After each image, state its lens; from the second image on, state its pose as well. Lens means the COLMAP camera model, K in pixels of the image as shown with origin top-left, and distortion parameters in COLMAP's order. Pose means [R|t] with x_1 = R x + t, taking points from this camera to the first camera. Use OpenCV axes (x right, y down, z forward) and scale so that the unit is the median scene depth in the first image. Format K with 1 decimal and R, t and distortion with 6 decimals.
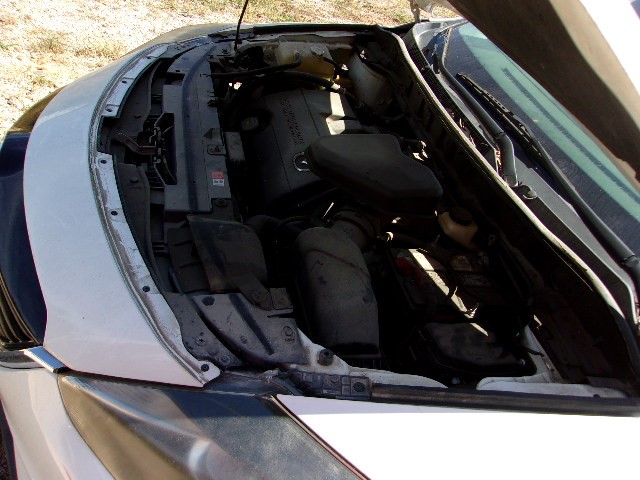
lens RADIAL K [[507.7, 0, 316.8], [0, 507.7, 240.5], [0, 0, 1]] dist [-0.001925, 0.011786]
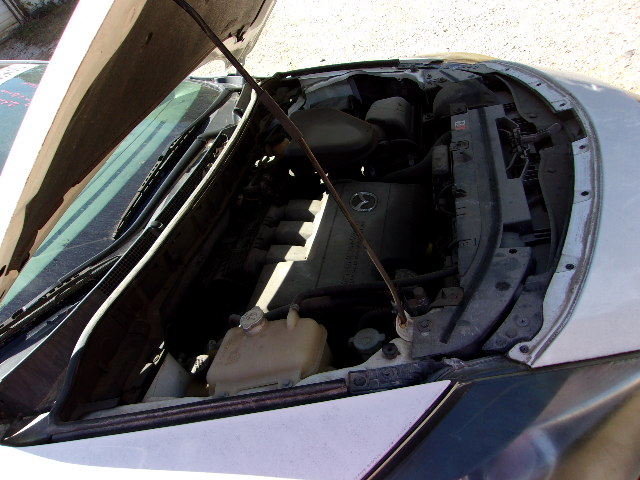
lens RADIAL K [[507.7, 0, 316.9], [0, 507.7, 240.2], [0, 0, 1]] dist [-0.001925, 0.011786]
pose [[-0.914796, -0.165229, 0.368575, -0.317763], [0.348818, 0.136912, 0.927136, -1.107496], [-0.203652, 0.976706, -0.067611, 1.217039]]
